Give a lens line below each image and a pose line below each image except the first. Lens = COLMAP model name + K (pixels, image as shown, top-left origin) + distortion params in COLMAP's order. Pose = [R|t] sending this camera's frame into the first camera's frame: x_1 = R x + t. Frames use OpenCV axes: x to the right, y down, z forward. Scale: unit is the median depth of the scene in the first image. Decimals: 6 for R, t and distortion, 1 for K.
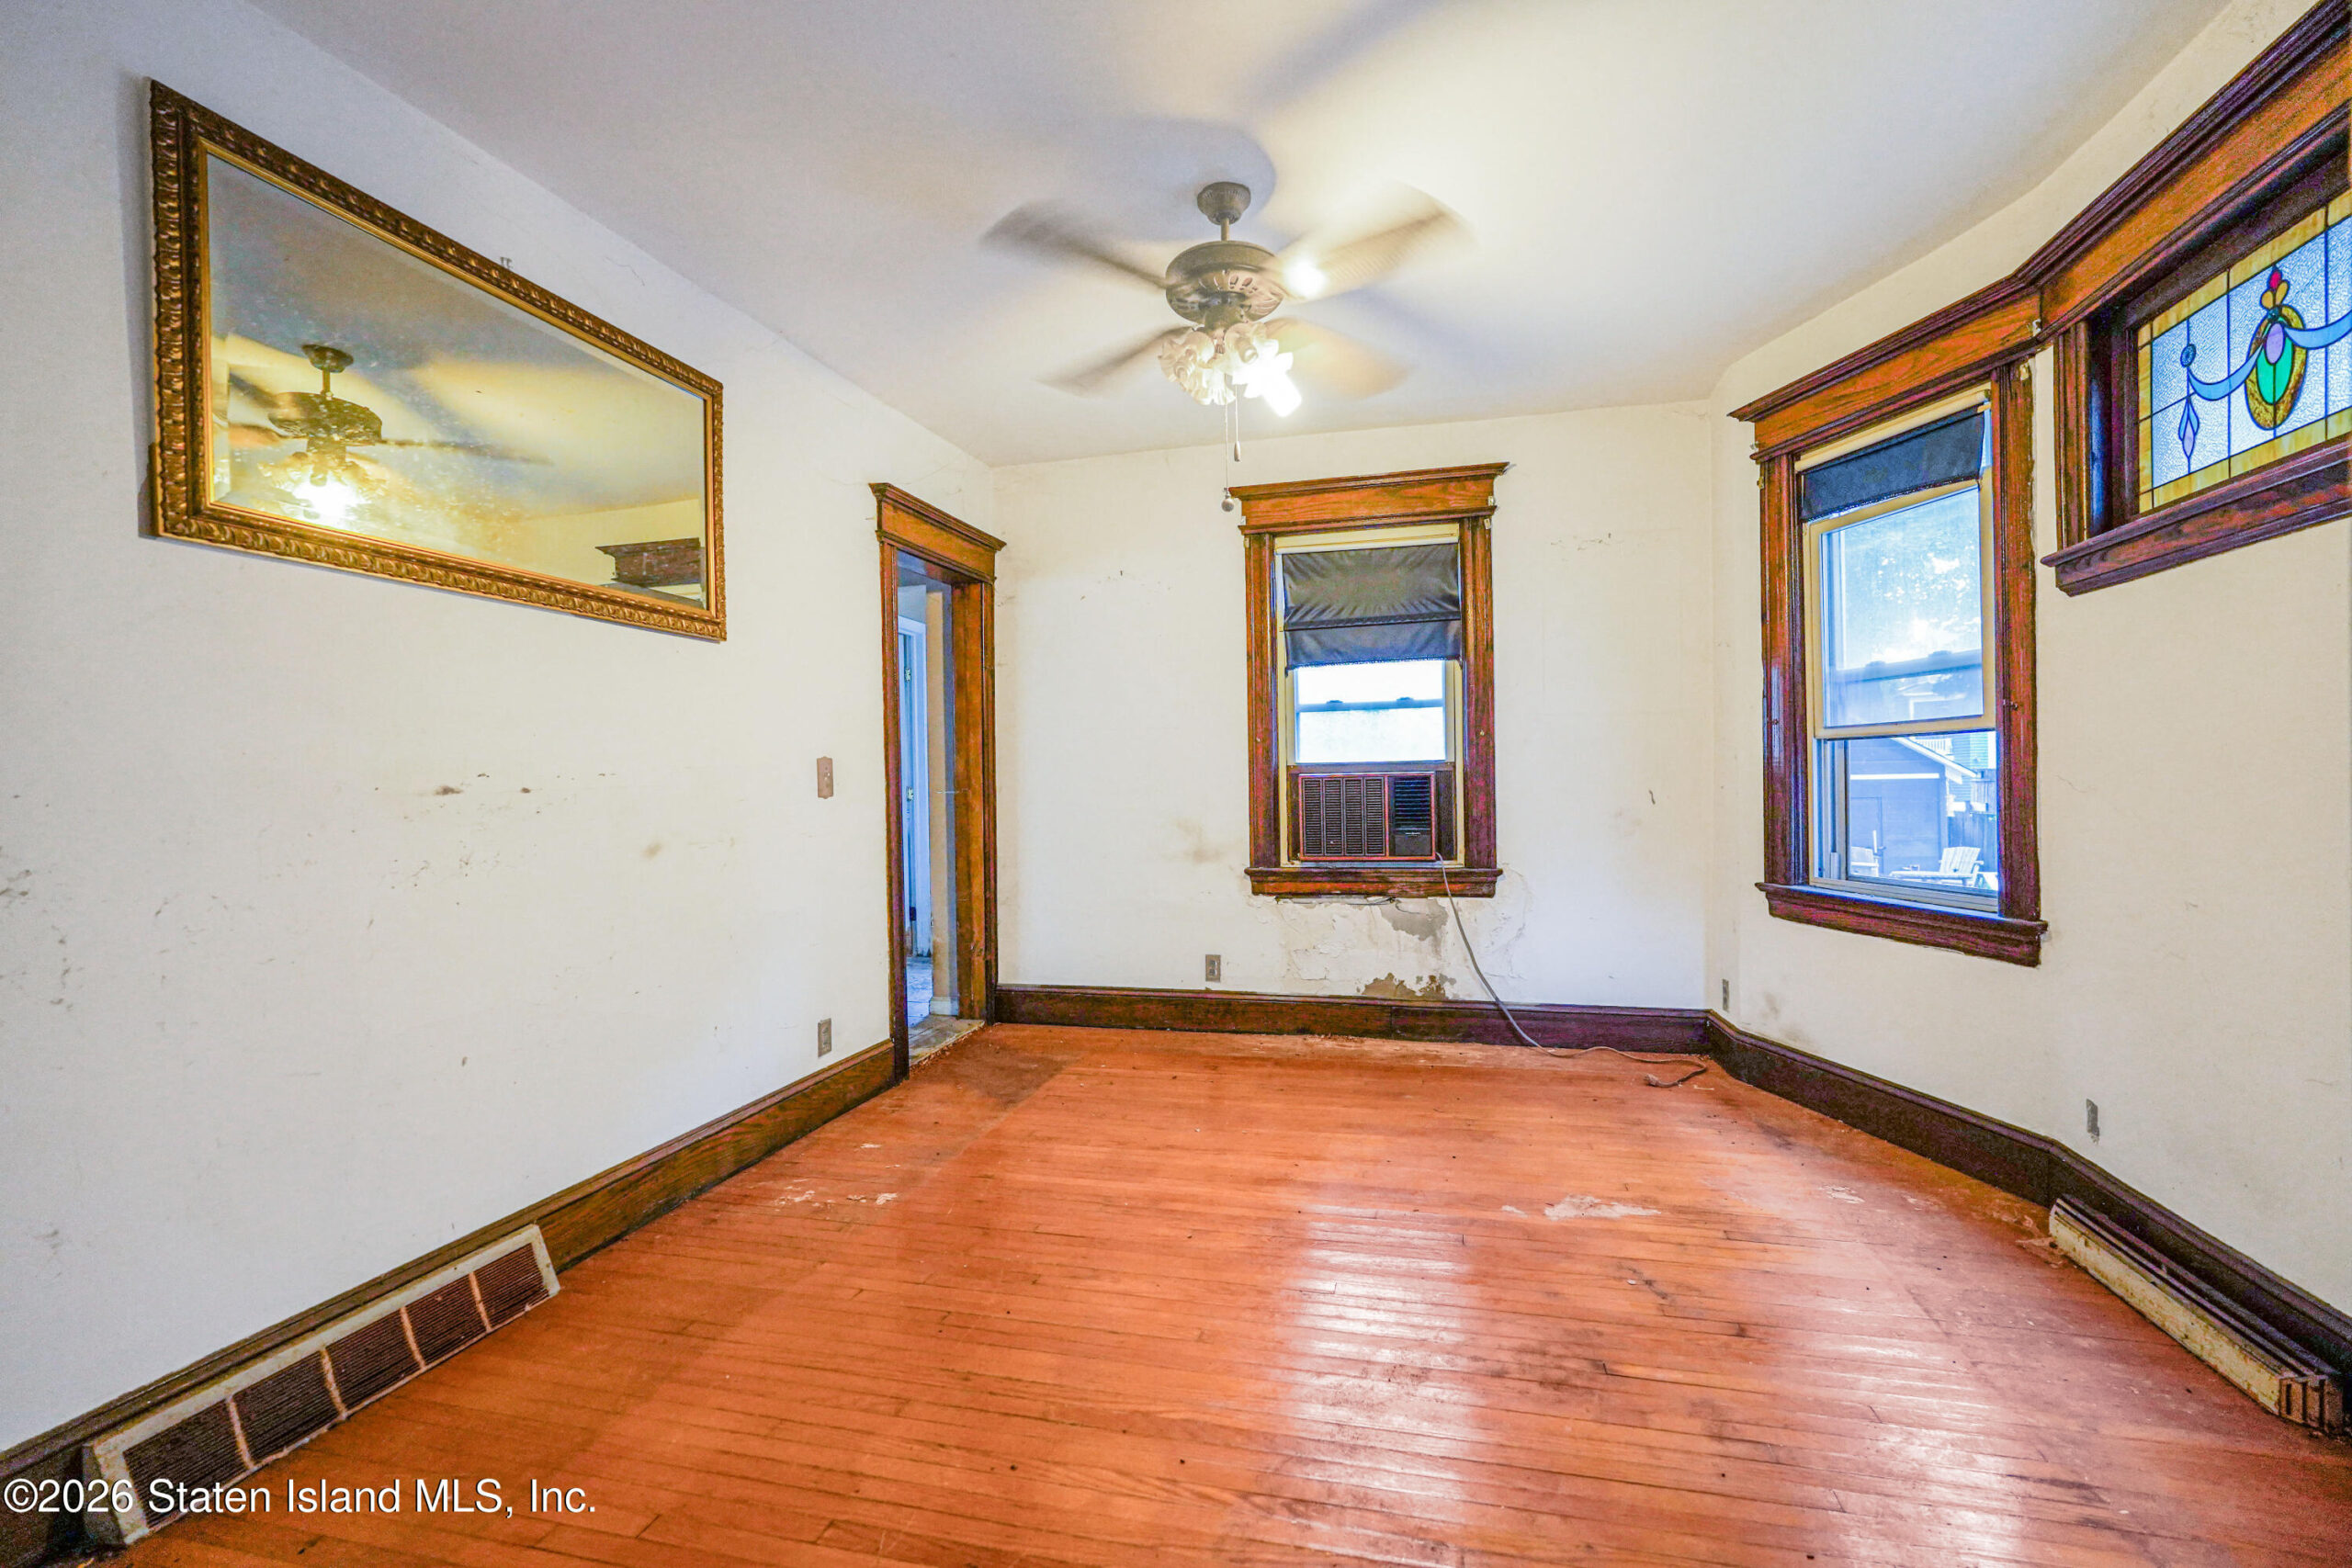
lens RADIAL K [[1036.7, 0, 1176.3], [0, 1036.7, 789.4], [0, 0, 1]] dist [-0.002356, 0.001314]
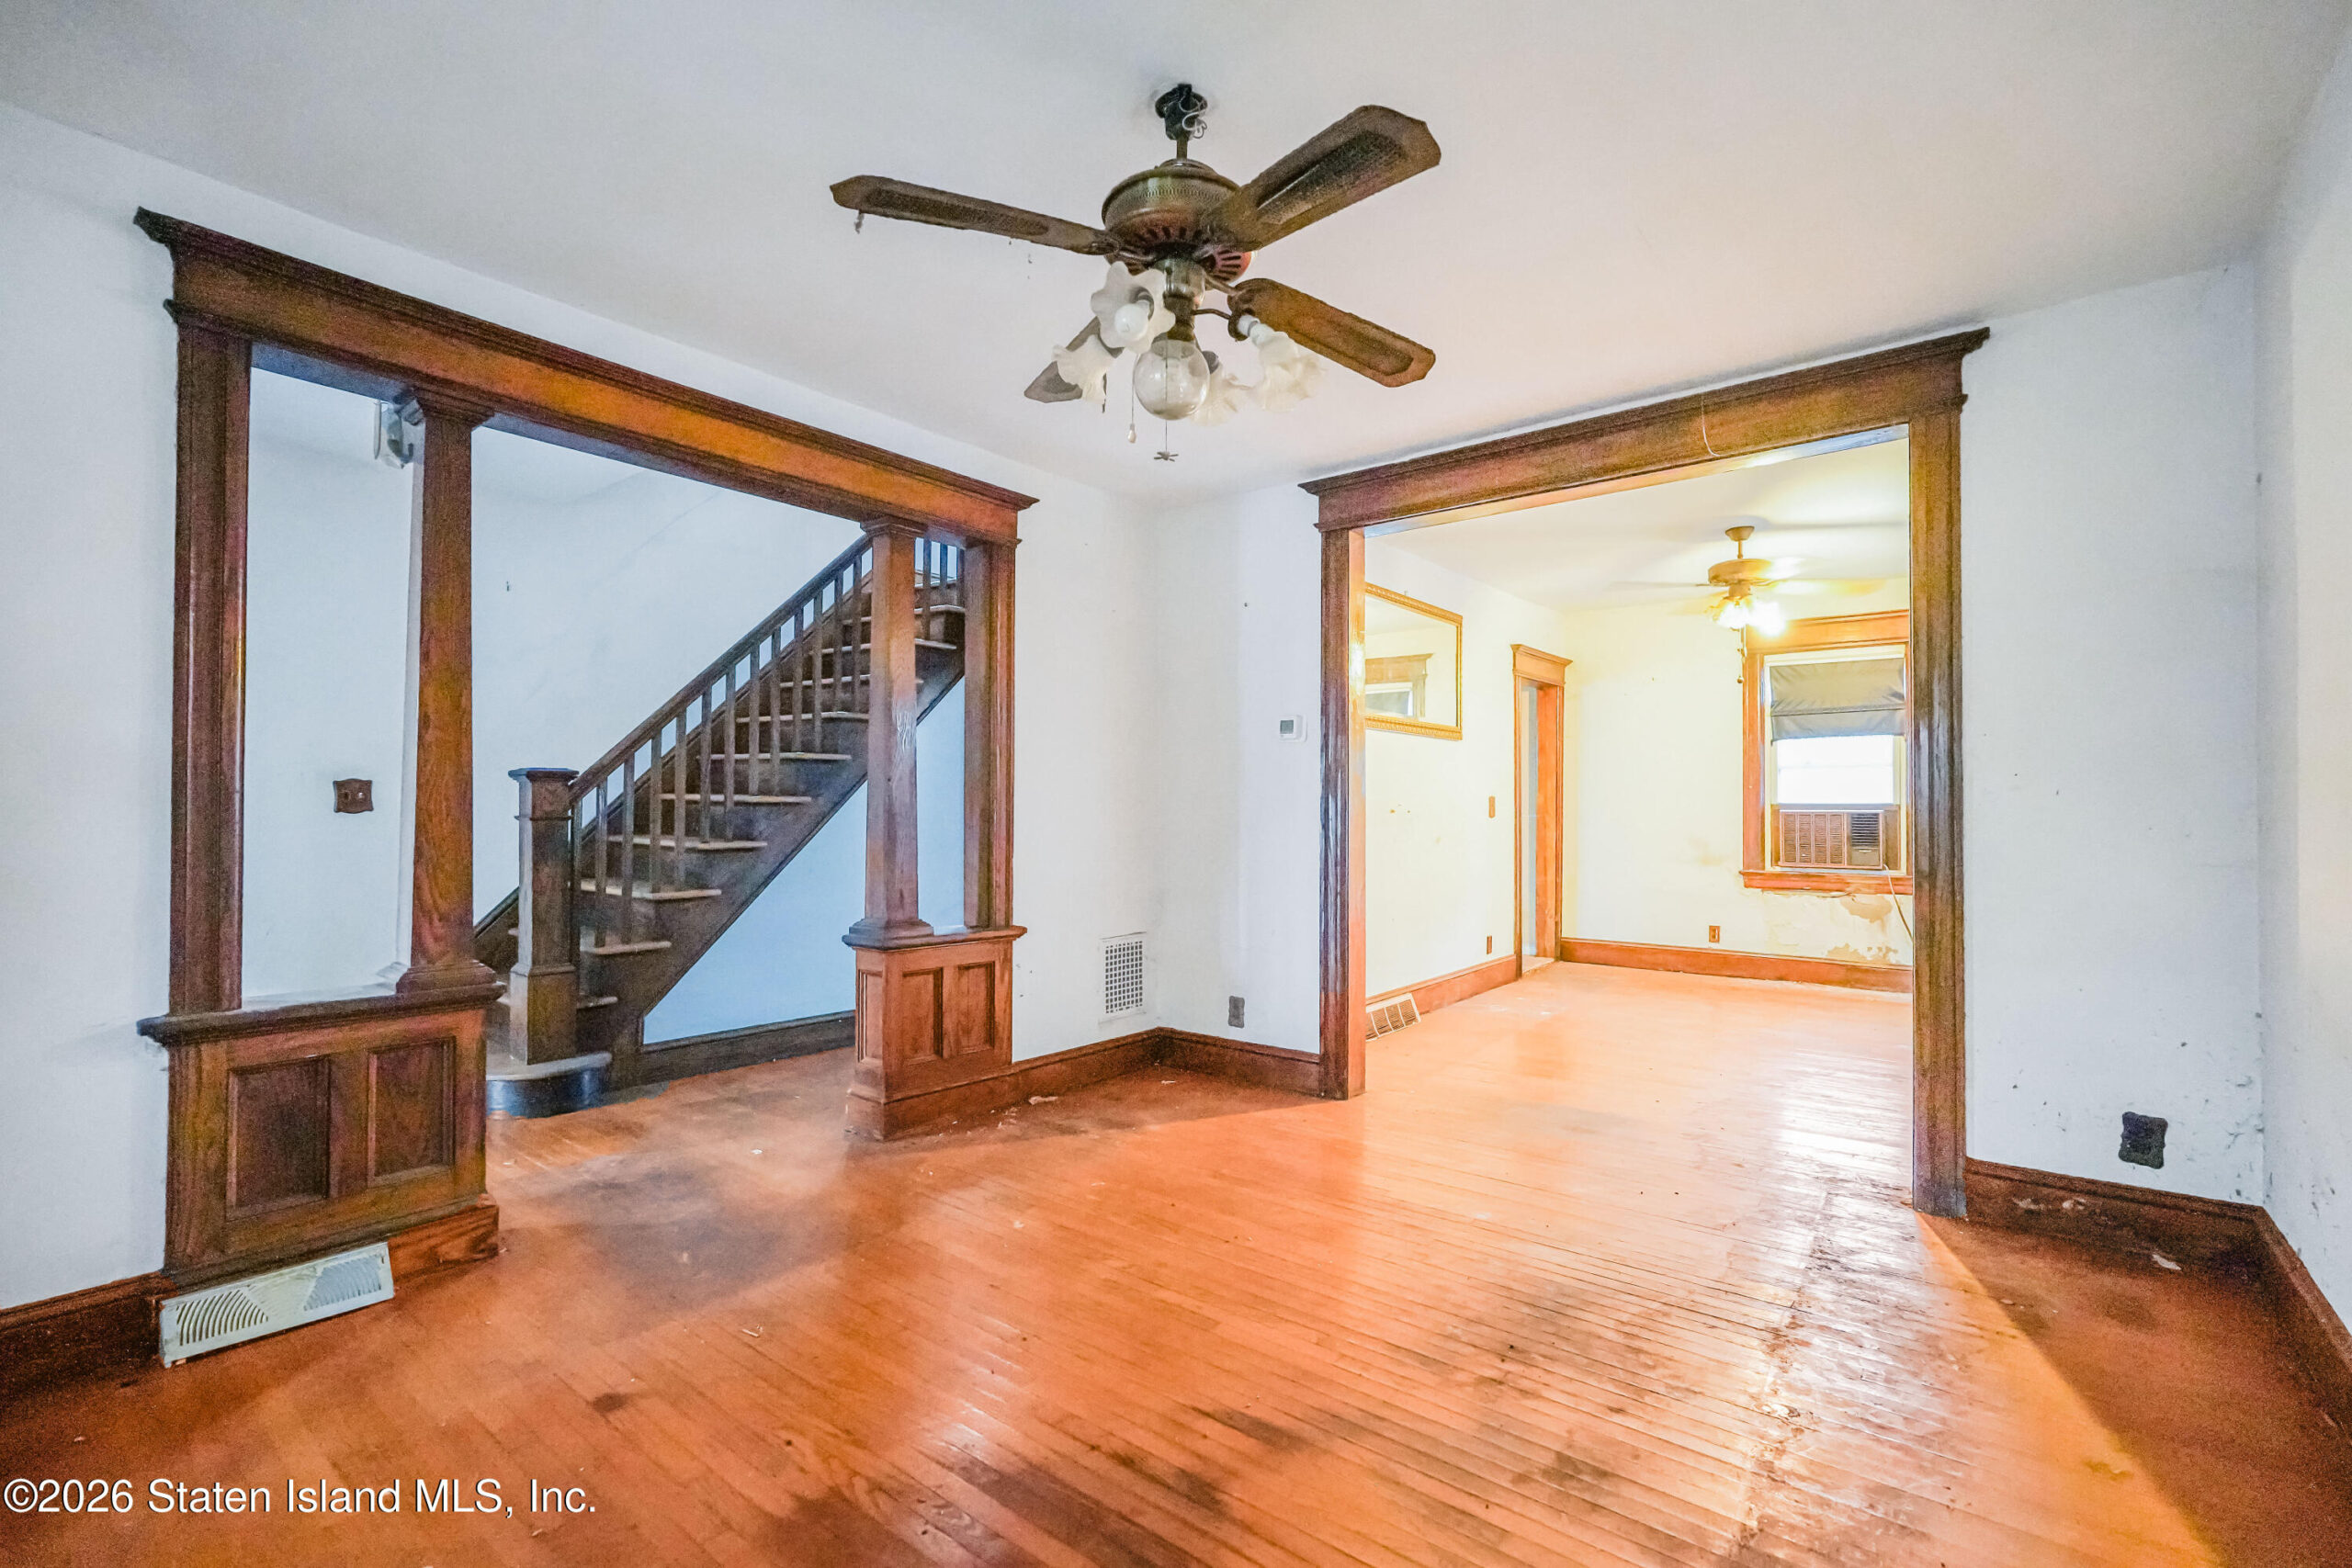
lens RADIAL K [[1036.7, 0, 1187.2], [0, 1036.7, 793.8], [0, 0, 1]] dist [-0.002356, 0.001314]
pose [[0.918450, 0.016702, -0.395184, -0.082867], [-0.023816, 0.999631, -0.013102, 0.002087], [0.394819, 0.021445, 0.918509, -0.764805]]
